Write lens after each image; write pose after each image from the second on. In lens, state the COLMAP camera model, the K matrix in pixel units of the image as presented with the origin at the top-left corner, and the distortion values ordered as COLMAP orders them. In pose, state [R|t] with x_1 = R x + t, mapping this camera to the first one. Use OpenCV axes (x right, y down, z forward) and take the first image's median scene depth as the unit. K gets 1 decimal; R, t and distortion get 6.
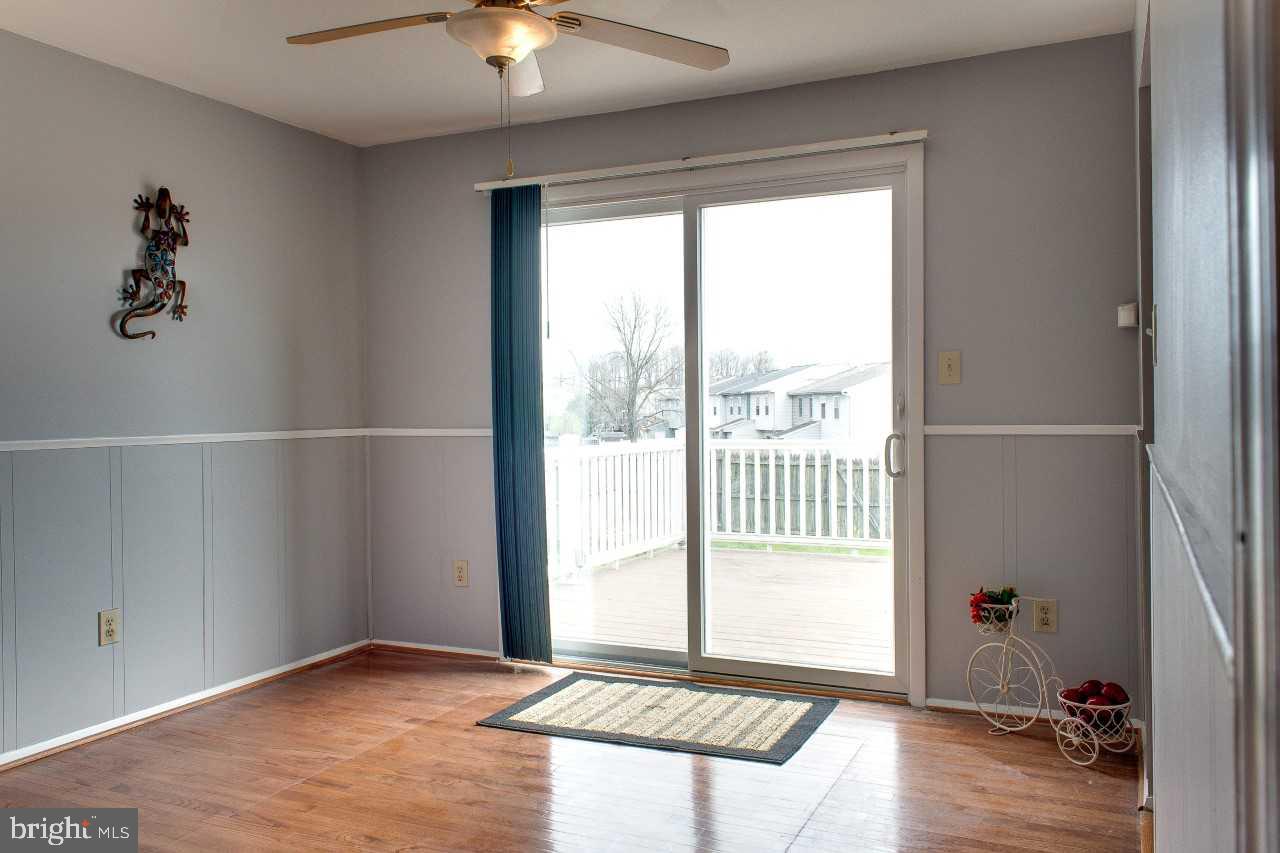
lens RADIAL K [[1060.9, 0, 640.0], [0, 1060.9, 426.5], [0, 0, 1]] dist [-0.003329, -0.000928]
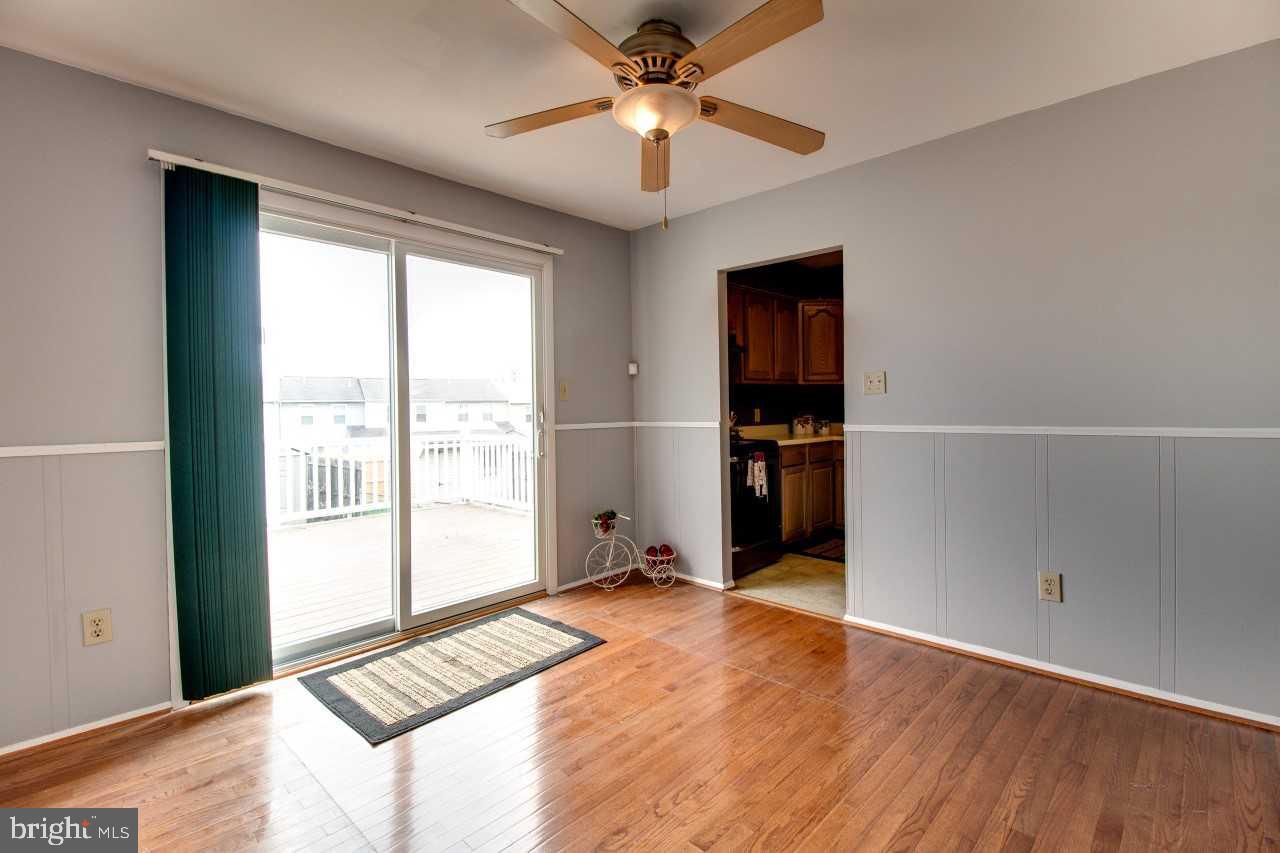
lens RADIAL K [[589.7, 0, 661.2], [0, 589.7, 411.9], [0, 0, 1]] dist [-0.001773, -0.000383]
pose [[0.275589, 0.000262, 0.961276, -0.565001], [0.021977, 0.999737, -0.006574, -0.011025], [-0.961024, 0.022938, 0.275510, 0.565088]]
